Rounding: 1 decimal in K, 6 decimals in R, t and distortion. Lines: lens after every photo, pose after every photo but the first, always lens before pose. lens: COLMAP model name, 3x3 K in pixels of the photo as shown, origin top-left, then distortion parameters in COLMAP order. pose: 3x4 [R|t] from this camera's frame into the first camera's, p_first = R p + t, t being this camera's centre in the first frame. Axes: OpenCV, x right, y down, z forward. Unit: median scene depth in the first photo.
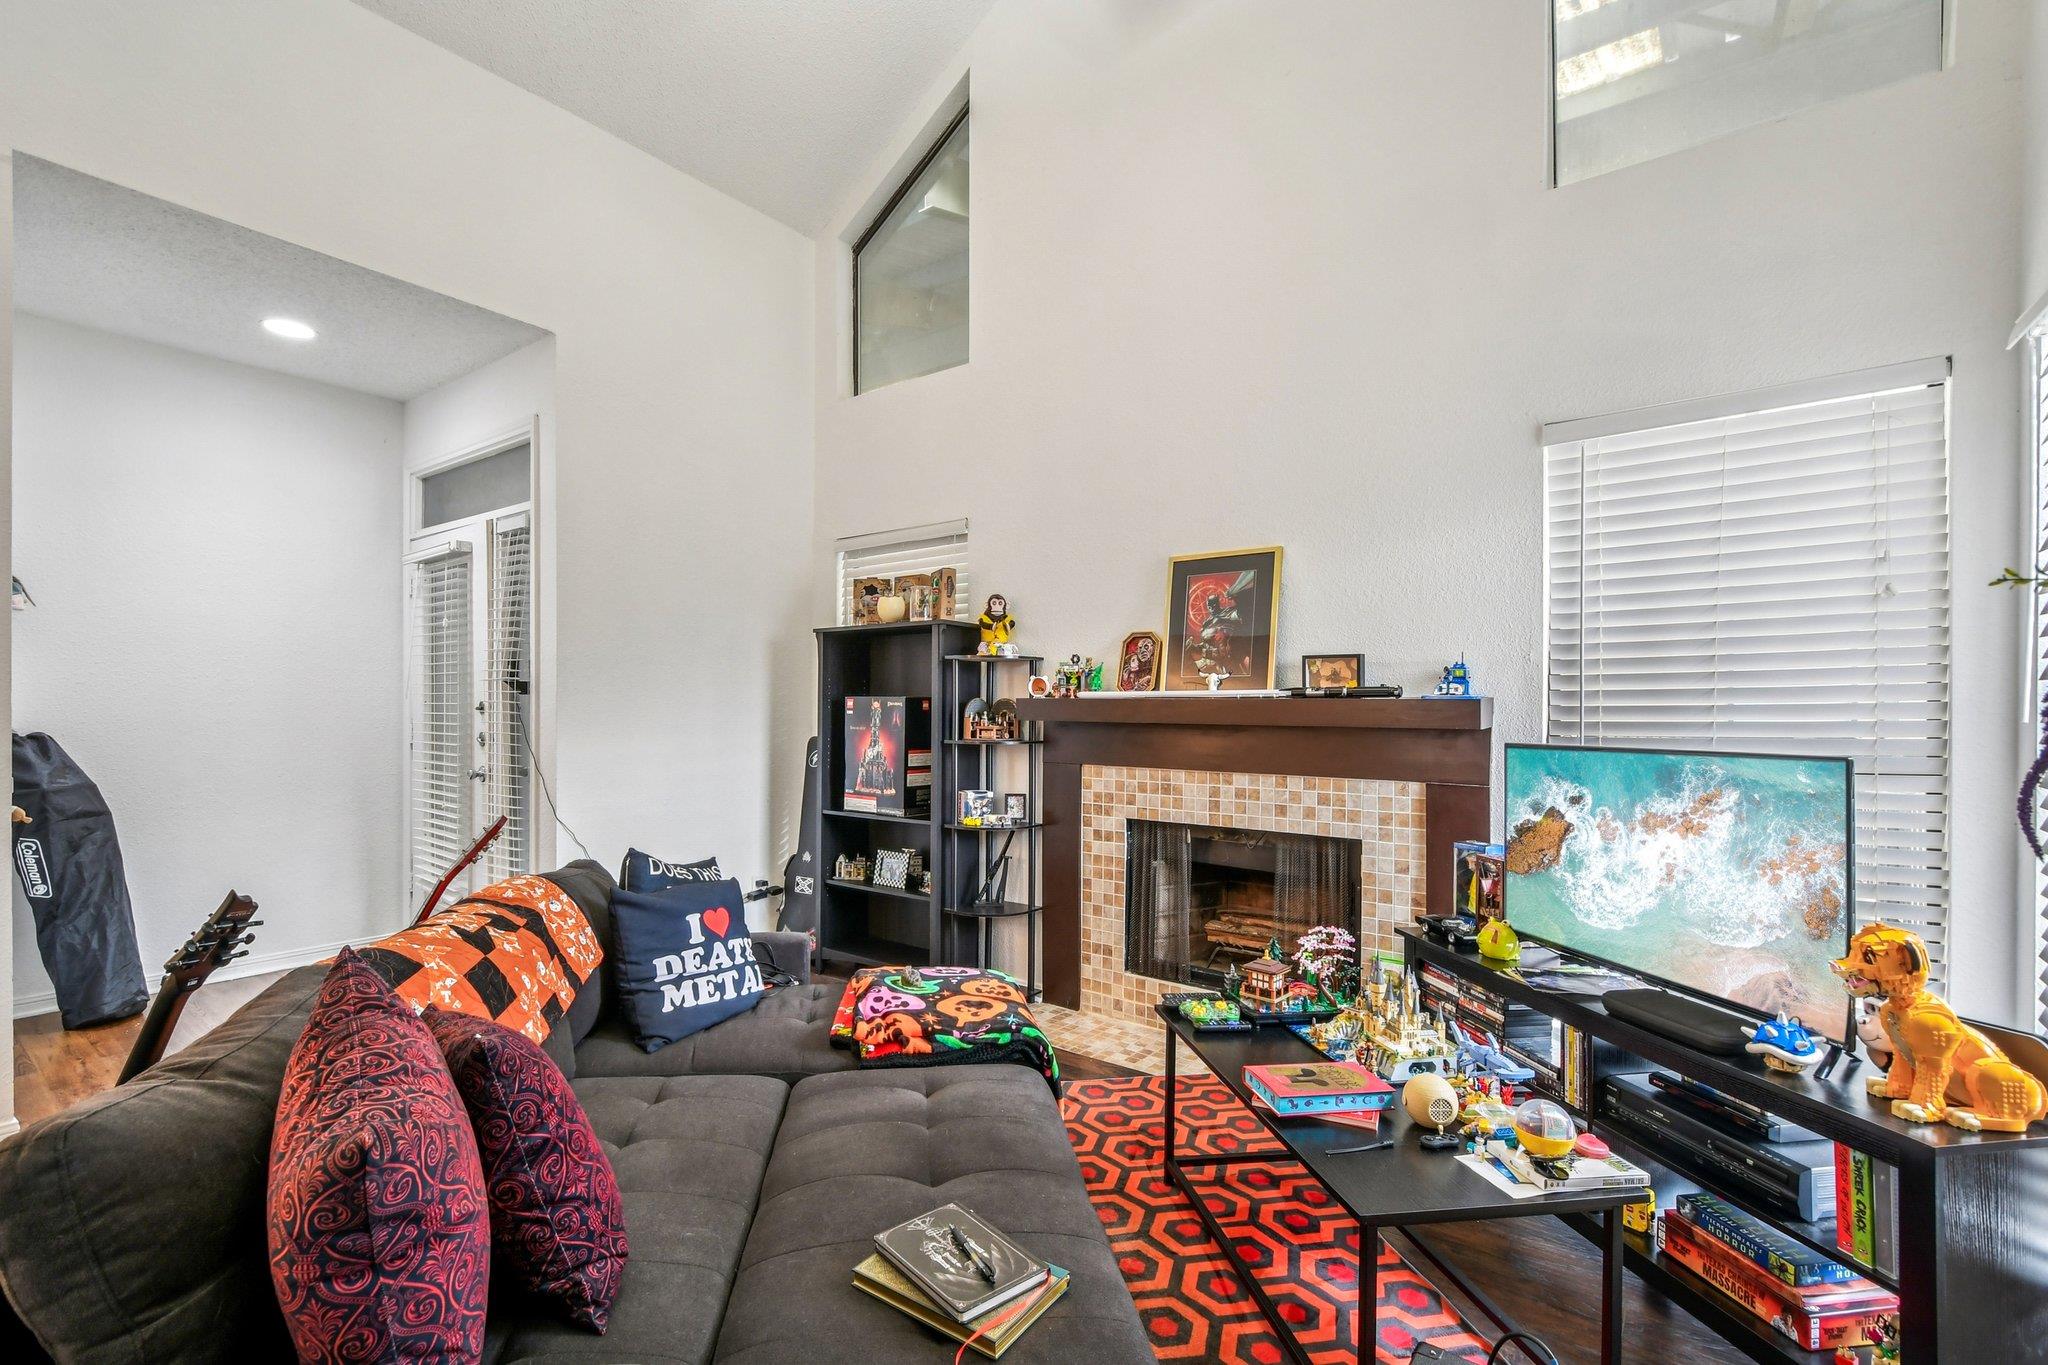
lens RADIAL K [[904.9, 0, 1019.0], [0, 904.9, 713.7], [0, 0, 1]] dist [-0.001315, -0.000993]
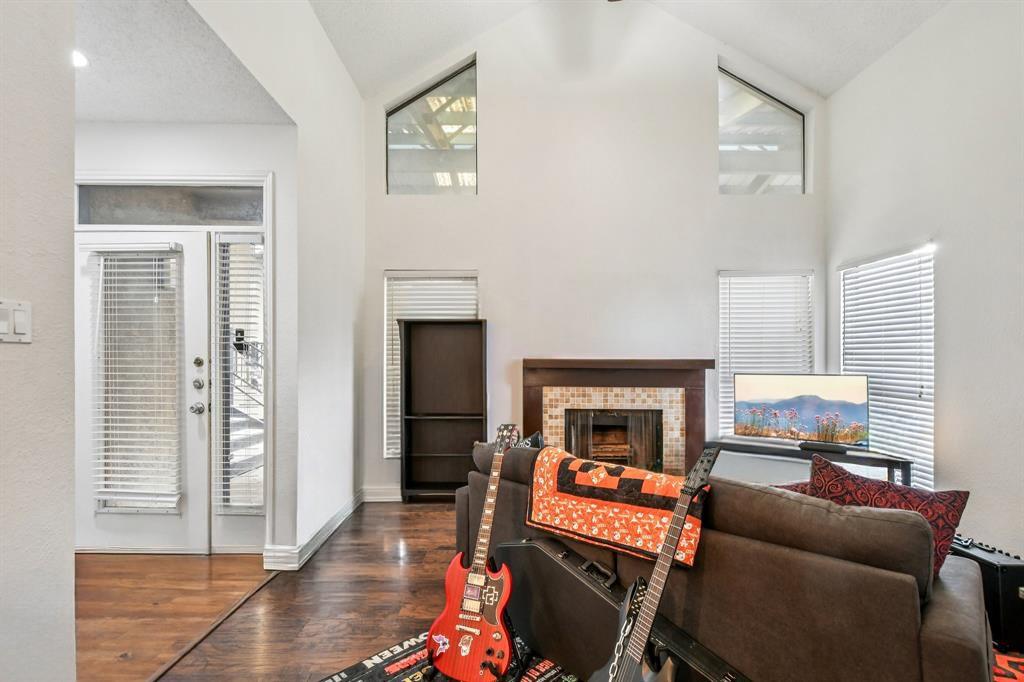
lens RADIAL K [[455.3, 0, 504.5], [0, 455.3, 359.7], [0, 0, 1]] dist [-0.001420, -0.000216]
pose [[0.802819, -0.000078, 0.596223, -0.720235], [0.002308, 0.999993, -0.002977, -0.008405], [-0.596218, 0.003766, 0.802814, 0.147147]]
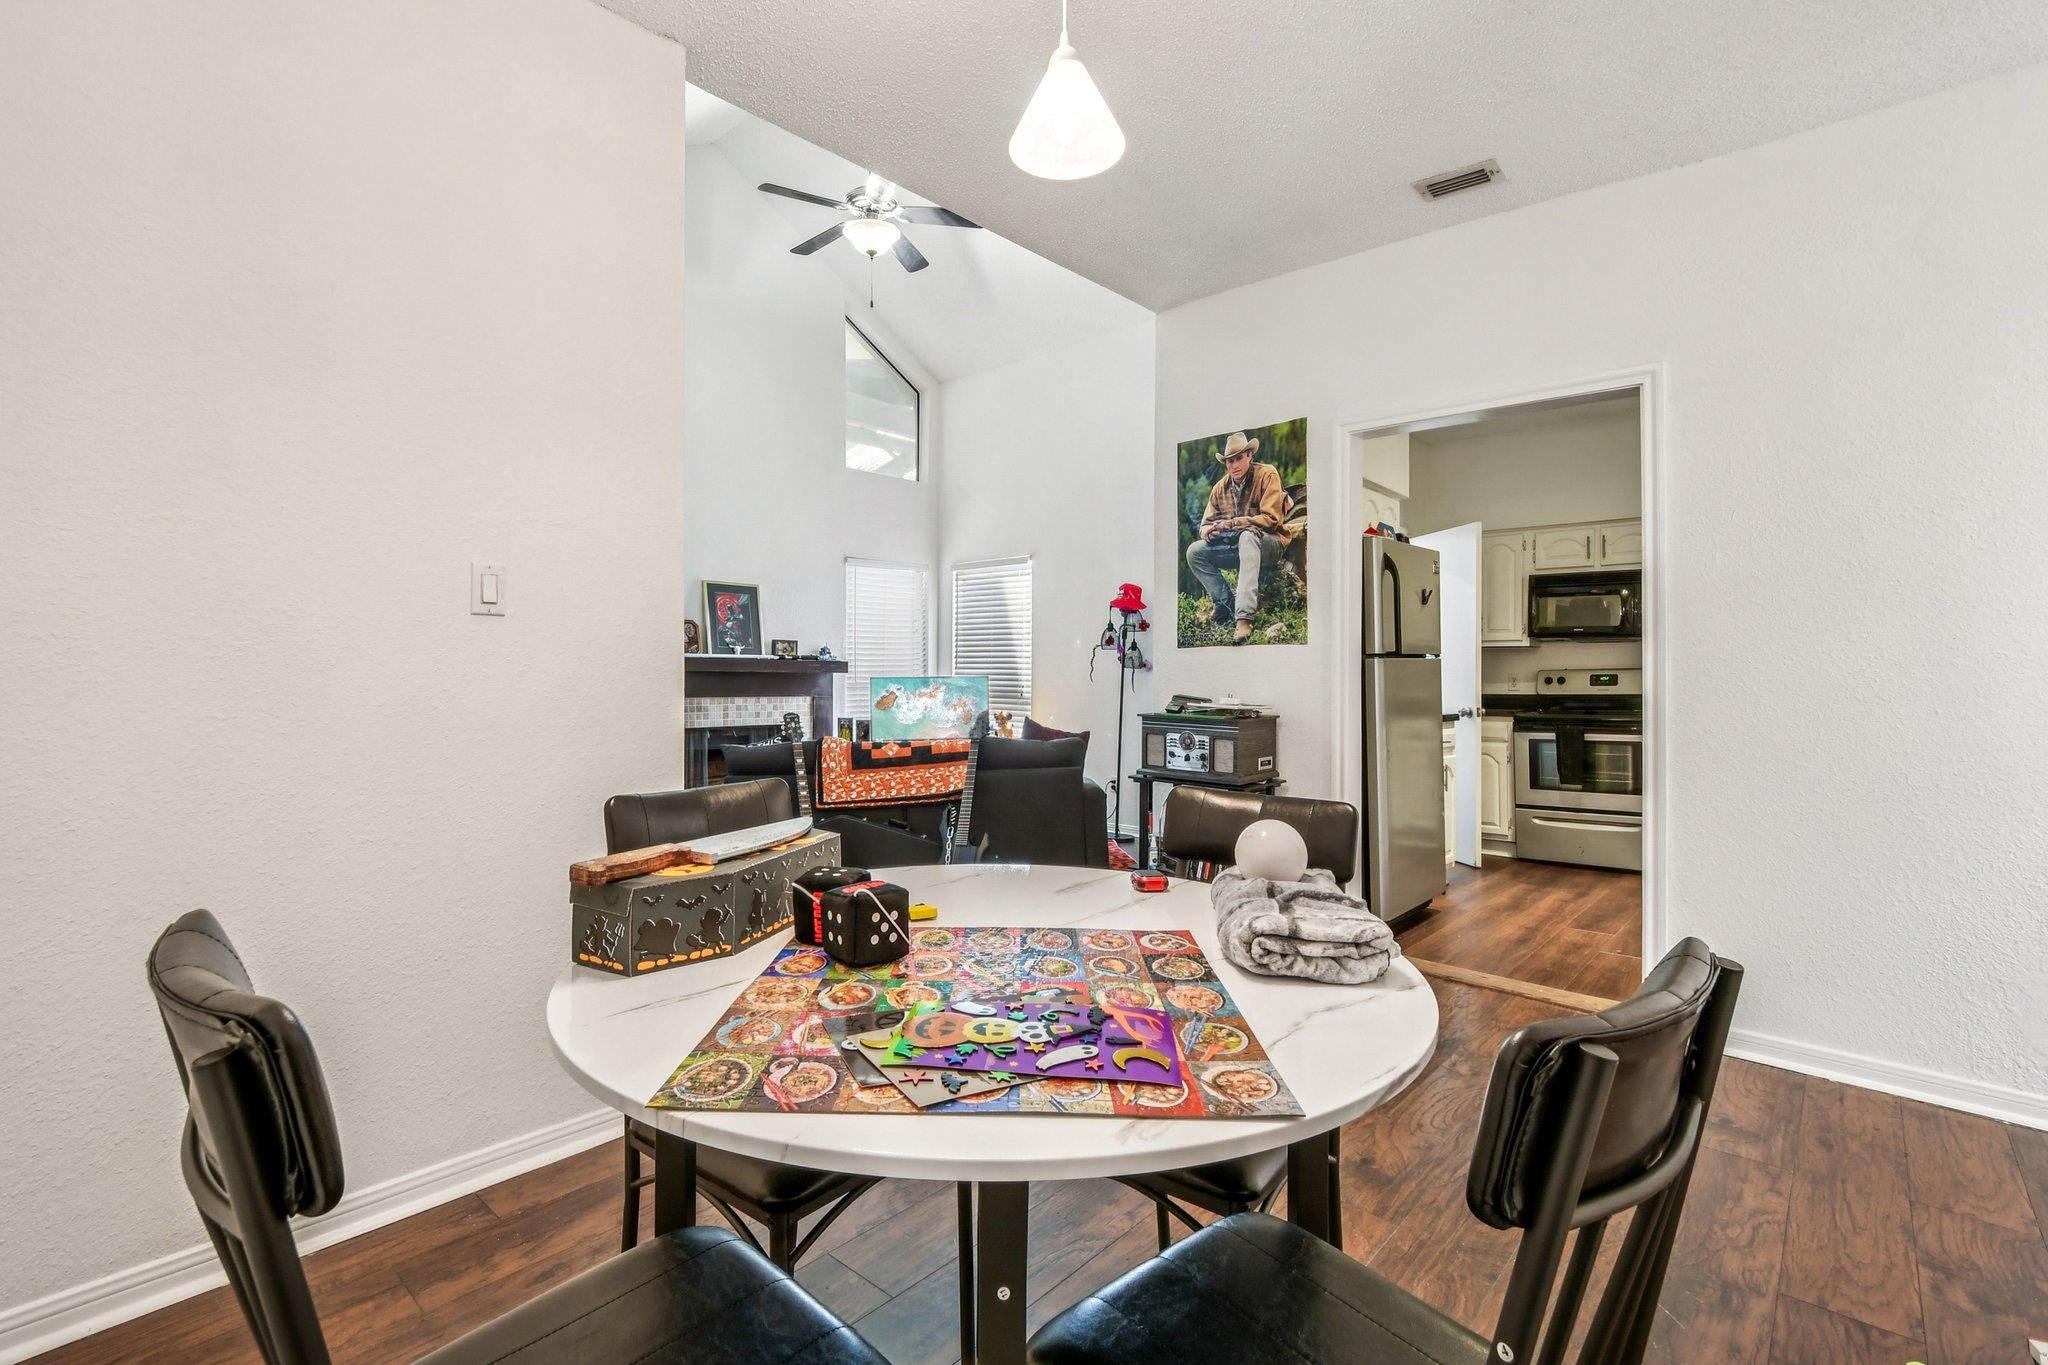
lens RADIAL K [[930.8, 0, 1012.8], [0, 930.8, 661.7], [0, 0, 1]] dist [0.032637, -0.000117]
pose [[0.096735, 0.012987, 0.995225, -1.576842], [0.006636, 0.999884, -0.013693, 0.018615], [-0.995288, 0.007929, 0.096638, 0.204602]]
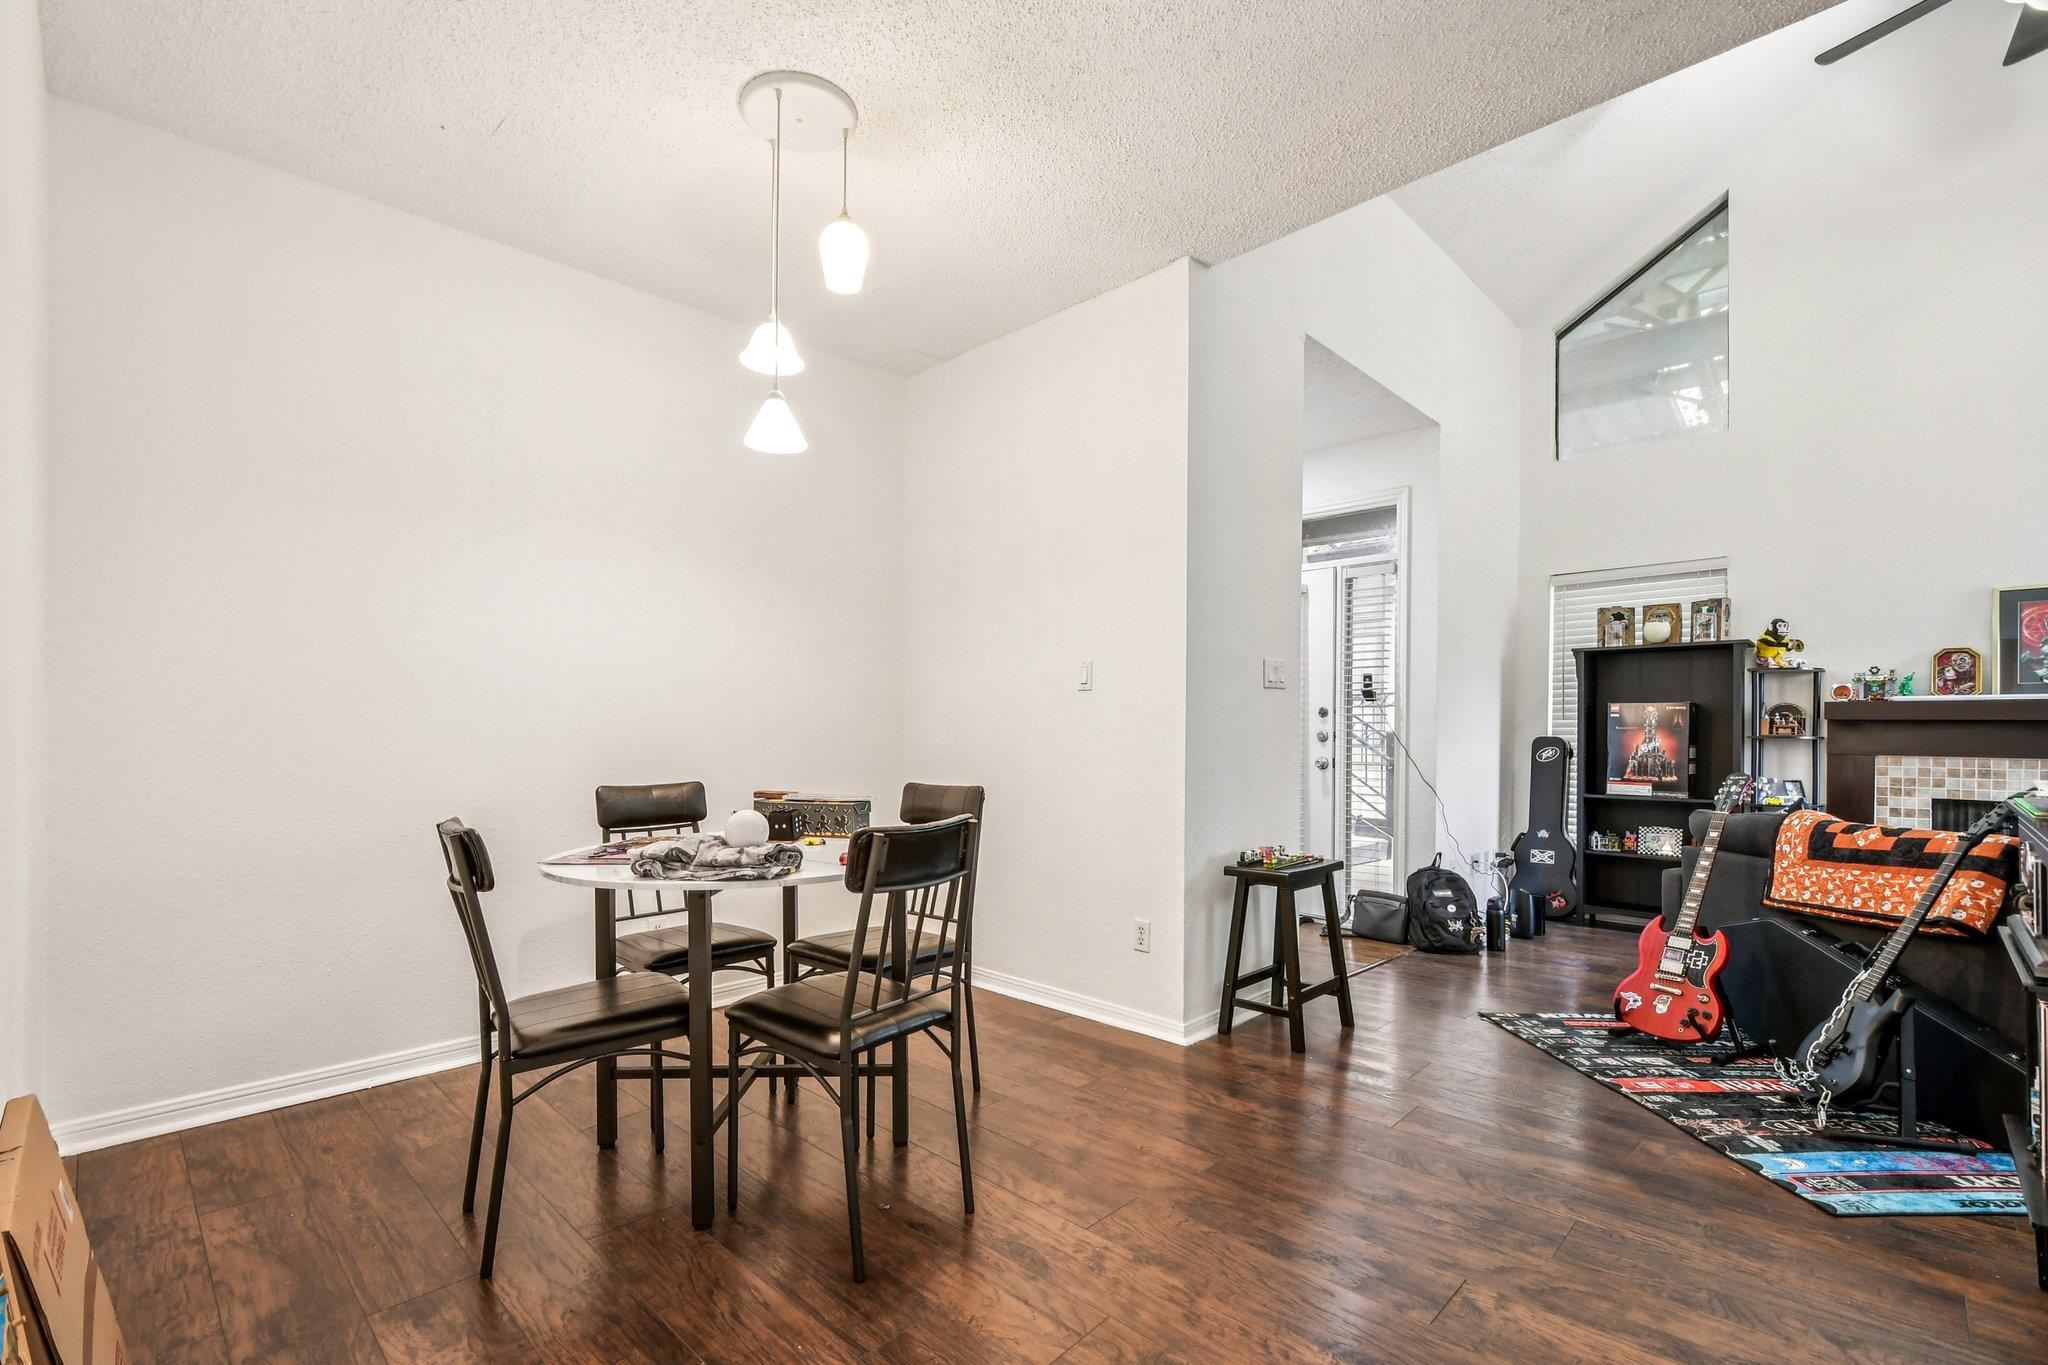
lens RADIAL K [[910.6, 0, 1017.0], [0, 910.6, 742.3], [0, 0, 1]] dist [0.001268, -0.004280]
pose [[0.991536, 0.000394, -0.129834, -0.974801], [0.000704, 0.999964, 0.008409, 0.027918], [0.129833, -0.008429, 0.991500, -0.398934]]
